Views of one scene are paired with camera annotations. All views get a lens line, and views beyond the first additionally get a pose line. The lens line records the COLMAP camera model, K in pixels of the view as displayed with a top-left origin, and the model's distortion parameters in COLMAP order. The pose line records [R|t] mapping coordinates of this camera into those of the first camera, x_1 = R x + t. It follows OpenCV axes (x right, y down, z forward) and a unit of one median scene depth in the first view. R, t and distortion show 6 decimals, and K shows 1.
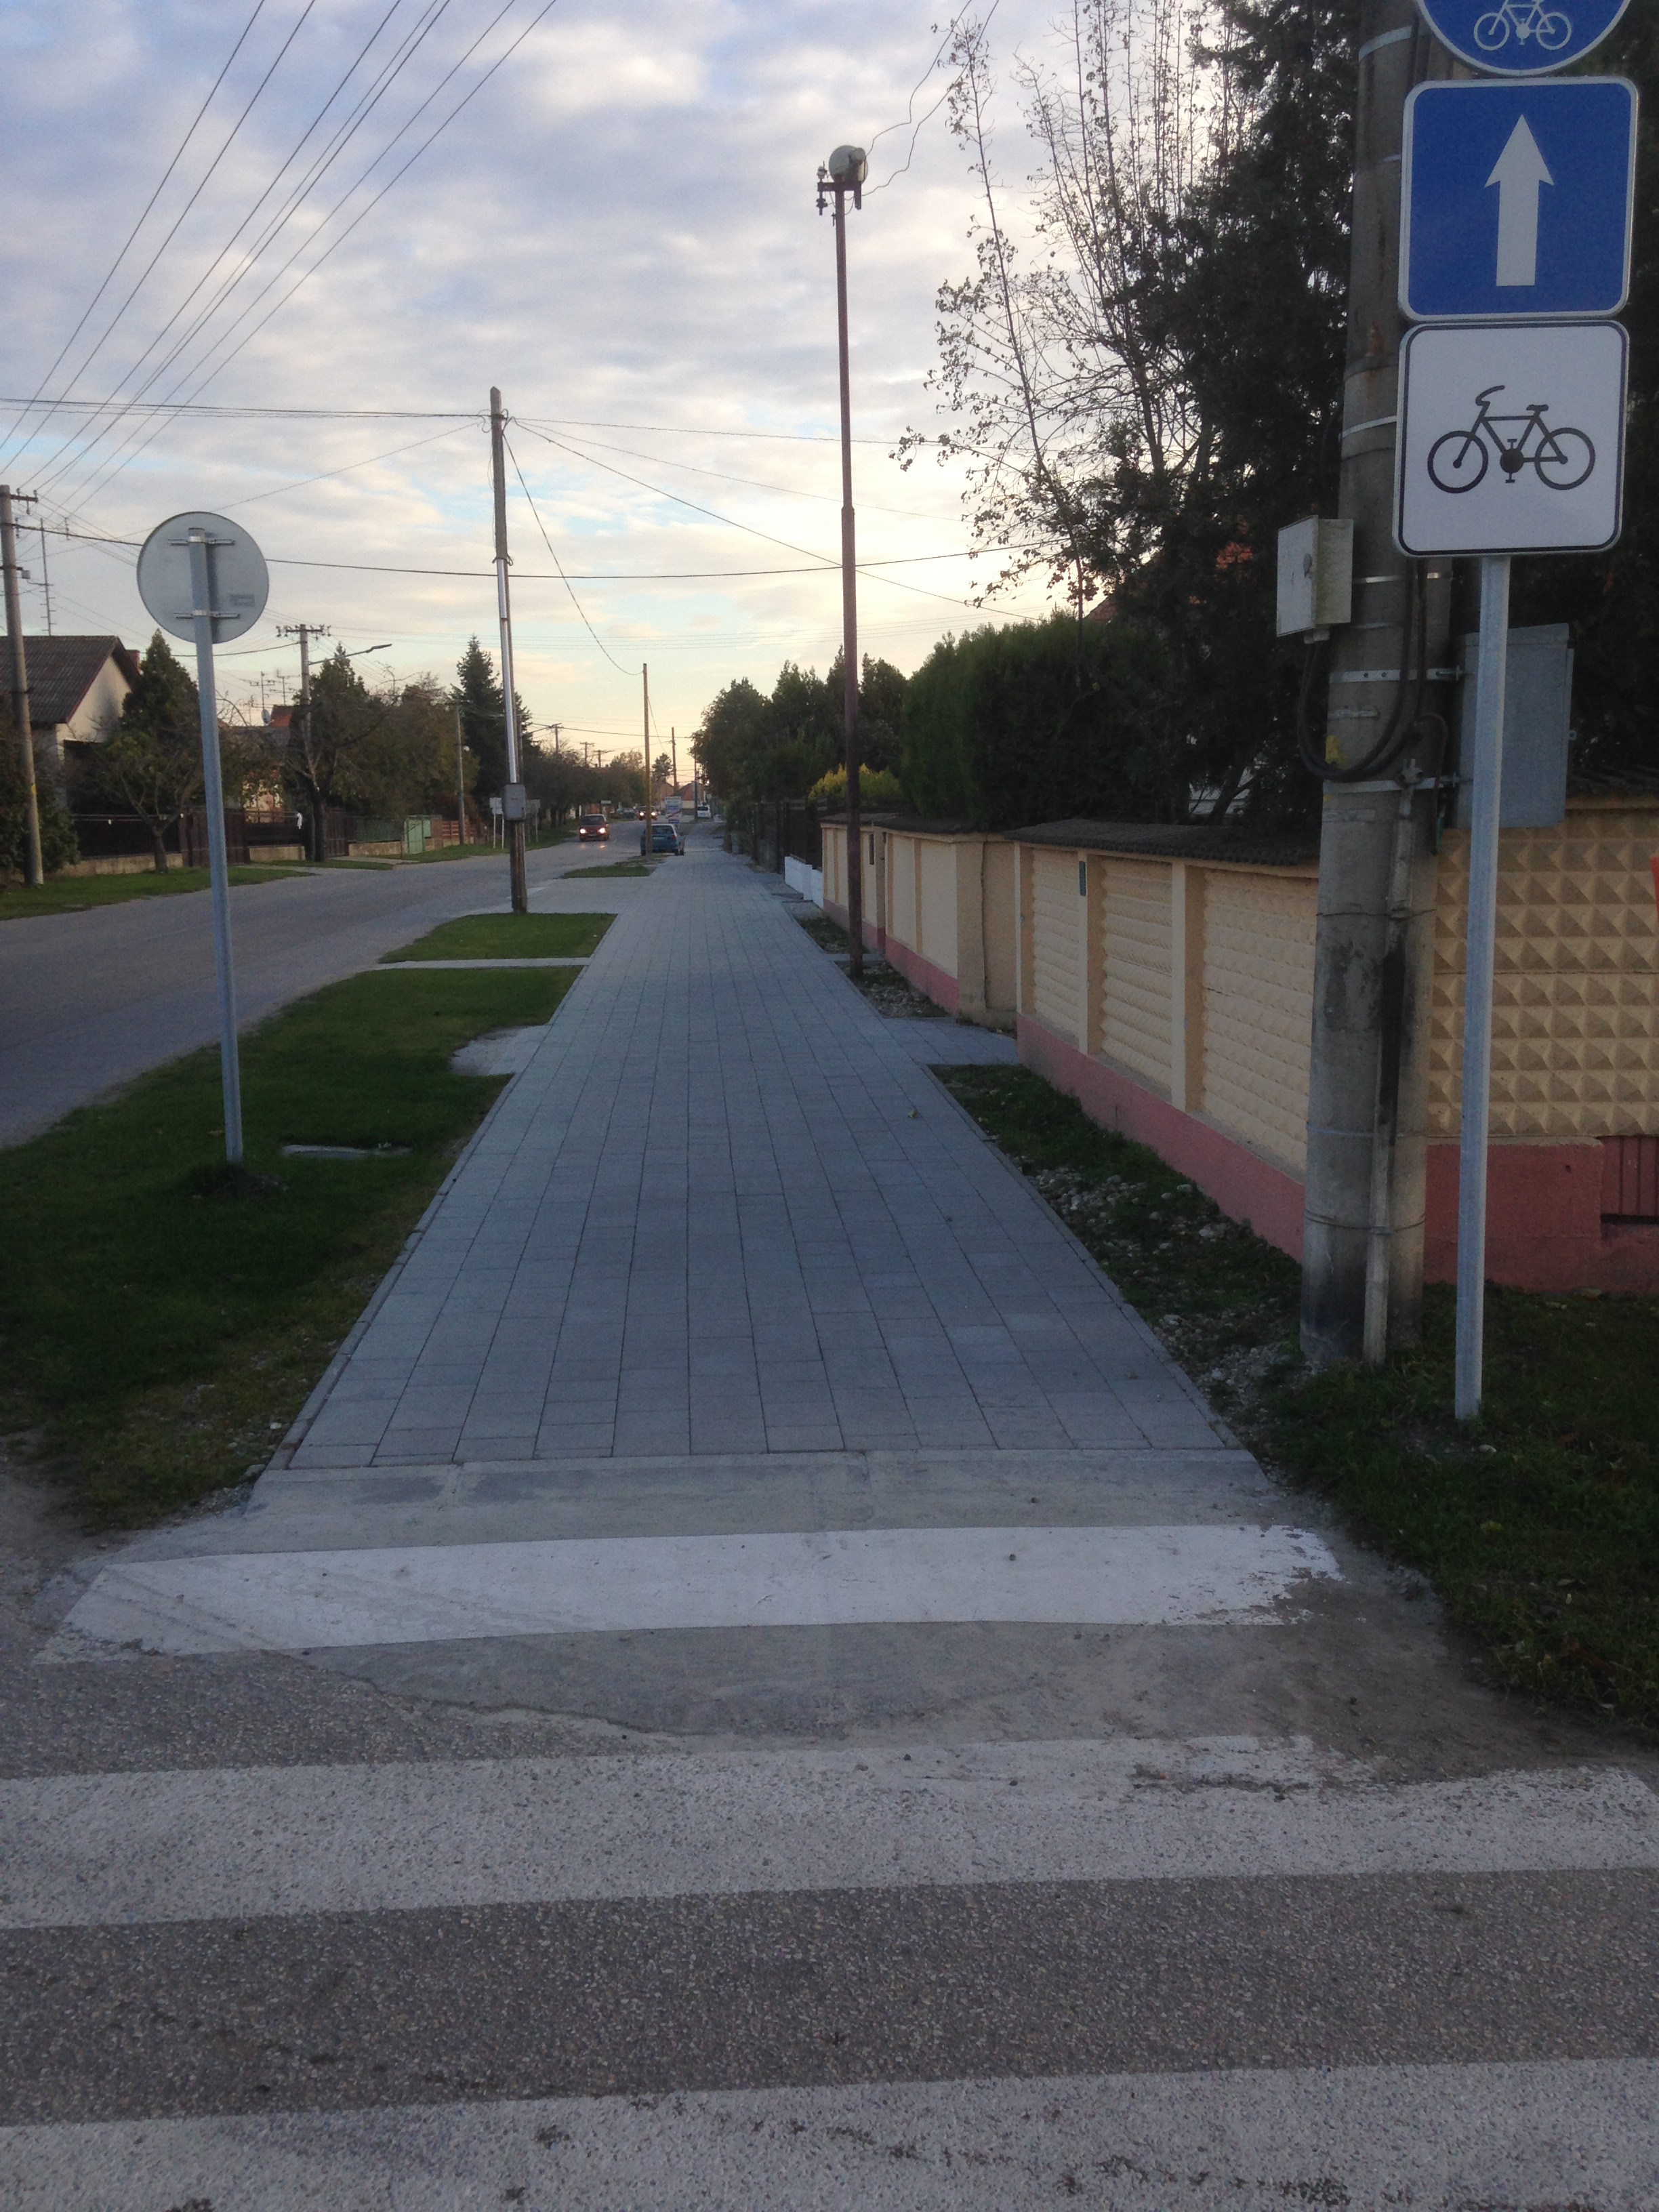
lens RADIAL K [[2053.5, 0, 847.4], [0, 2053.5, 1097.6], [0, 0, 1]] dist [0.187333, -0.278441]
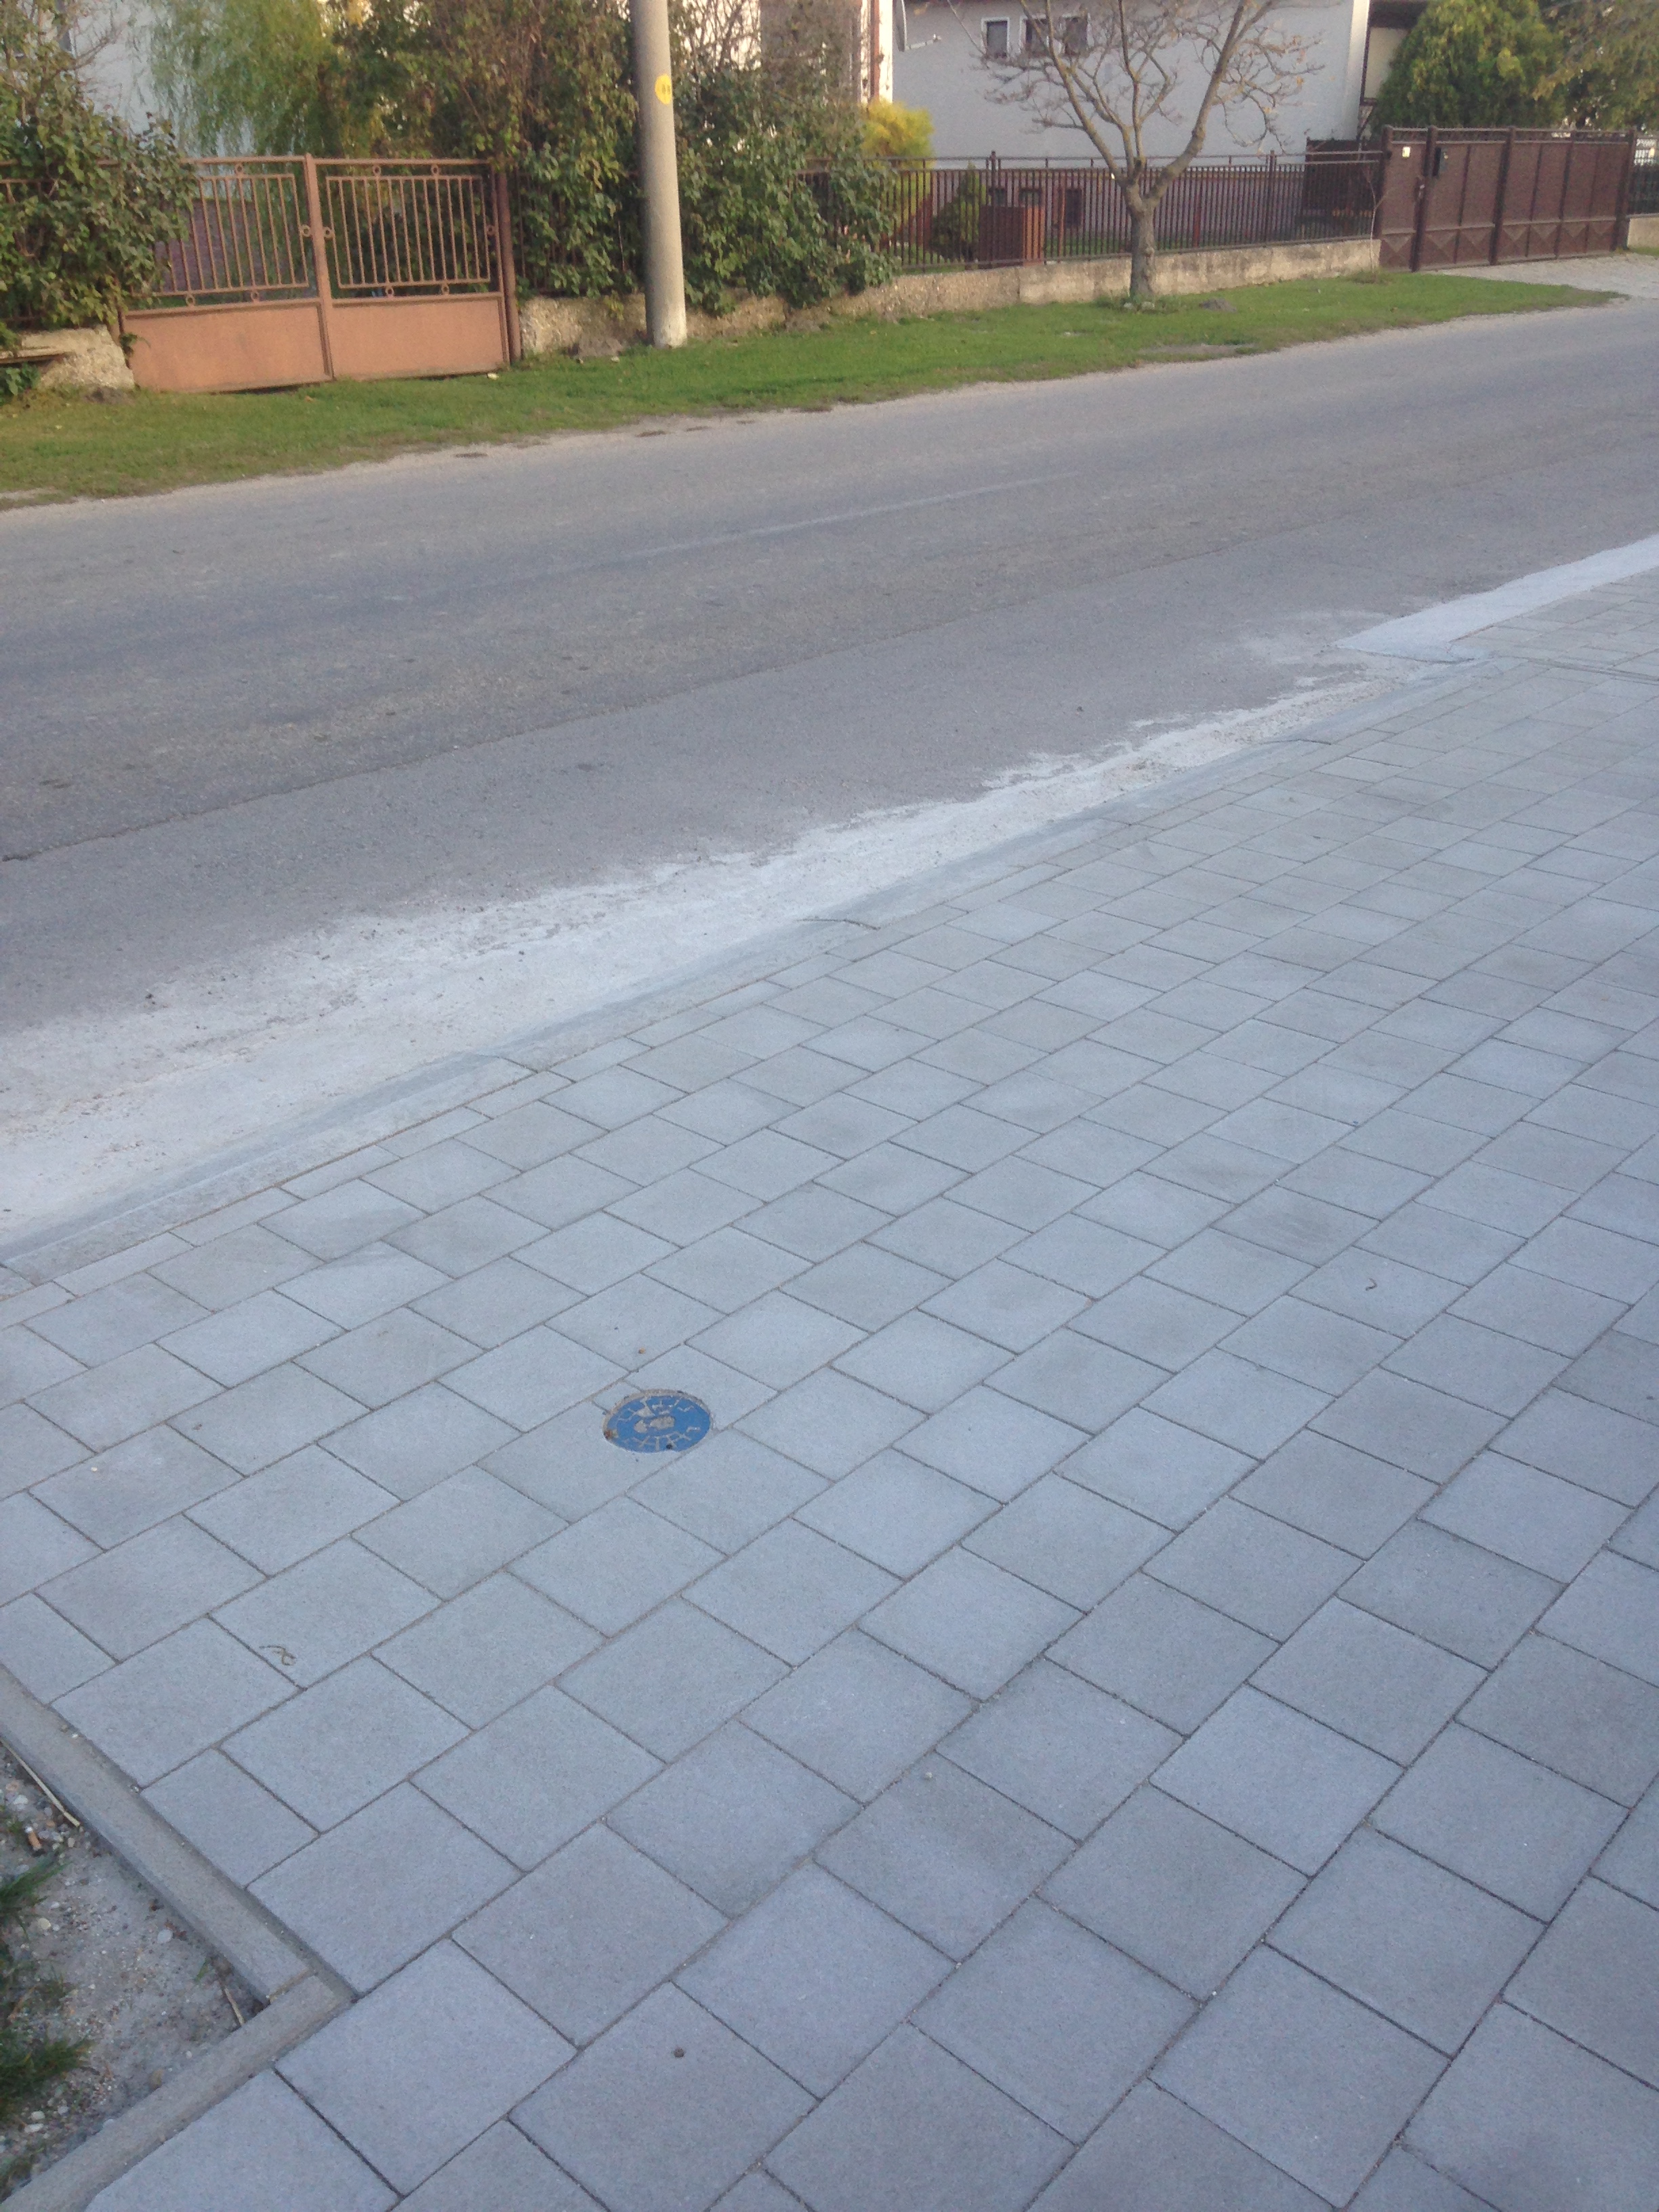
lens RADIAL K [[2043.9, 0, 834.2], [0, 2043.9, 1116.1], [0, 0, 1]] dist [0.170199, -0.229500]
pose [[0.705660, 0.308260, -0.637981, -0.032297], [-0.104239, 0.935771, 0.336850, -0.068559], [0.700841, -0.171199, 0.692469, 0.478891]]
